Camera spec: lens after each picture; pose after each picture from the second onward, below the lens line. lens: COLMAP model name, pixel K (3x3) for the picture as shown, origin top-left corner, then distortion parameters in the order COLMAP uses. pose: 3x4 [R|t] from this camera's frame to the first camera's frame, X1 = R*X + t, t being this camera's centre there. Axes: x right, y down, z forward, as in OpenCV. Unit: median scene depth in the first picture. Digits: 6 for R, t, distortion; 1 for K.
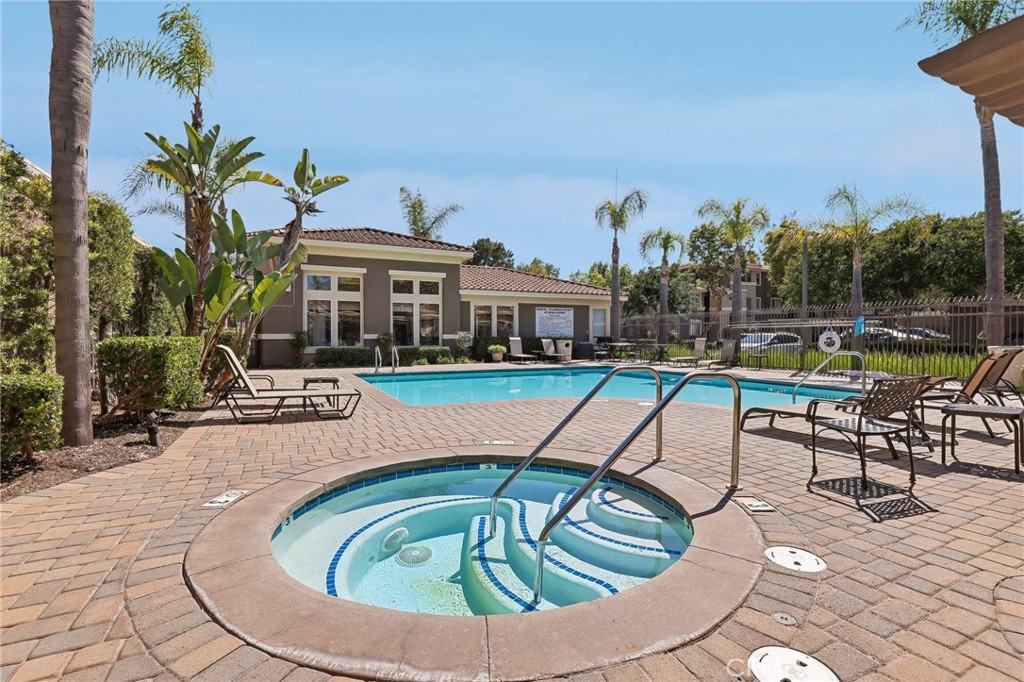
lens RADIAL K [[487.9, 0, 512.0], [0, 487.9, 341.0], [0, 0, 1]] dist [-0.002086, -0.000439]
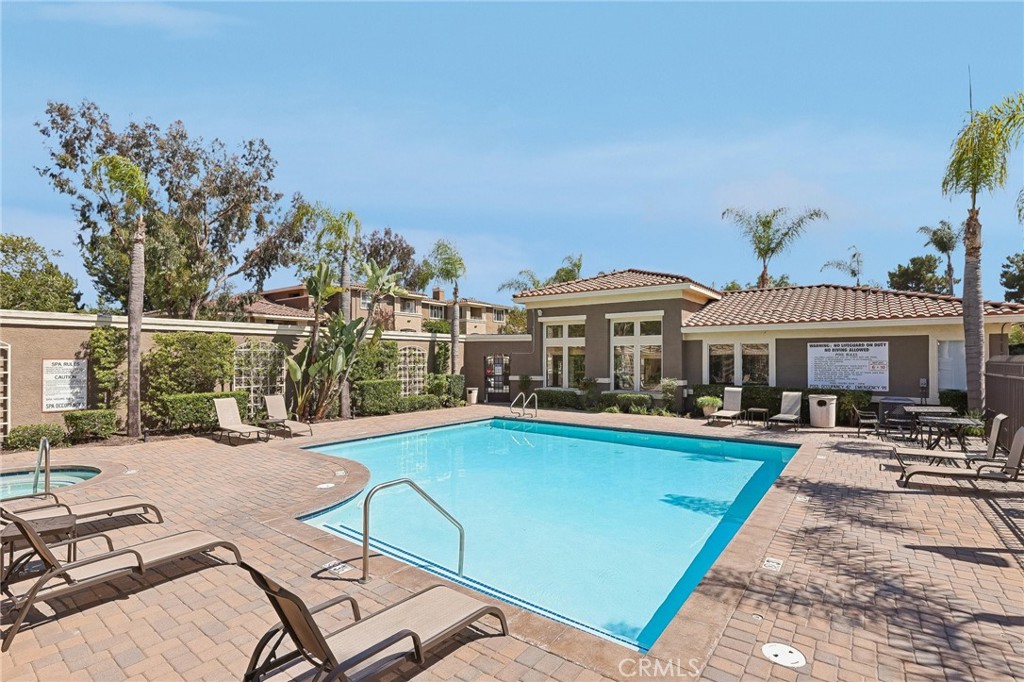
lens RADIAL K [[487.9, 0, 512.0], [0, 487.9, 341.0], [0, 0, 1]] dist [-0.002086, -0.000439]
pose [[0.474488, -0.048163, -0.878943, 0.503578], [-0.028905, 0.997111, -0.070243, -0.015095], [0.879787, 0.058736, 0.471725, 0.358448]]
